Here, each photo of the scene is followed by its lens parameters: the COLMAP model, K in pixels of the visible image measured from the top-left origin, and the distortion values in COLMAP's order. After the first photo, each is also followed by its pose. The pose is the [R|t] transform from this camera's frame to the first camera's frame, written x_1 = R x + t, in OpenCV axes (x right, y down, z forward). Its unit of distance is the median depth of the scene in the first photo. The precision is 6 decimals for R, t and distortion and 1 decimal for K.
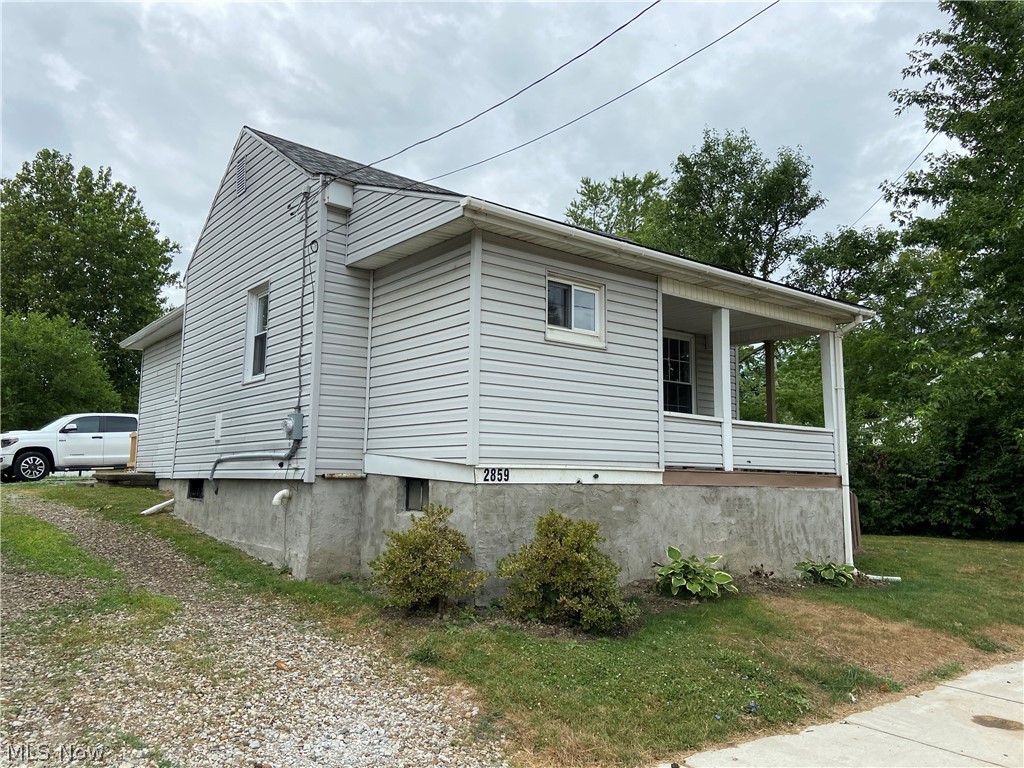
lens RADIAL K [[789.0, 0, 512.6], [0, 789.0, 382.1], [0, 0, 1]] dist [0.007917, -0.000246]
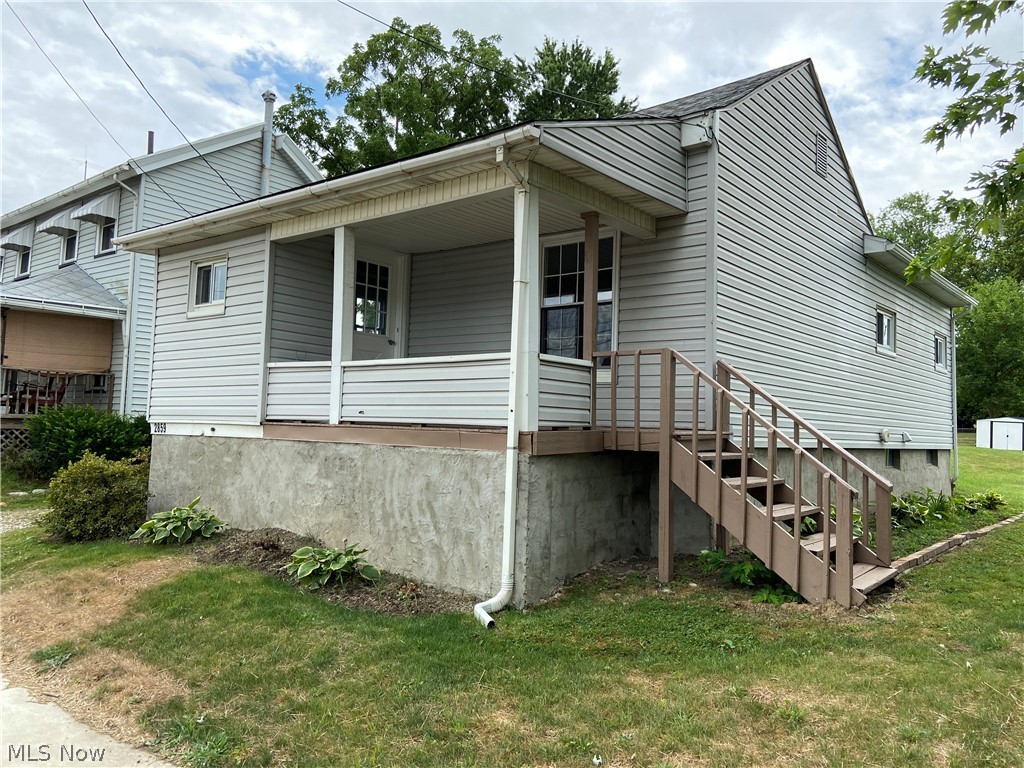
lens RADIAL K [[789.0, 0, 512.6], [0, 789.0, 382.1], [0, 0, 1]] dist [0.007917, -0.000246]
pose [[0.238153, -0.066813, -0.968927, 1.112231], [0.097633, 0.994224, -0.044560, 0.122987], [0.966308, -0.083987, 0.243301, 0.976749]]
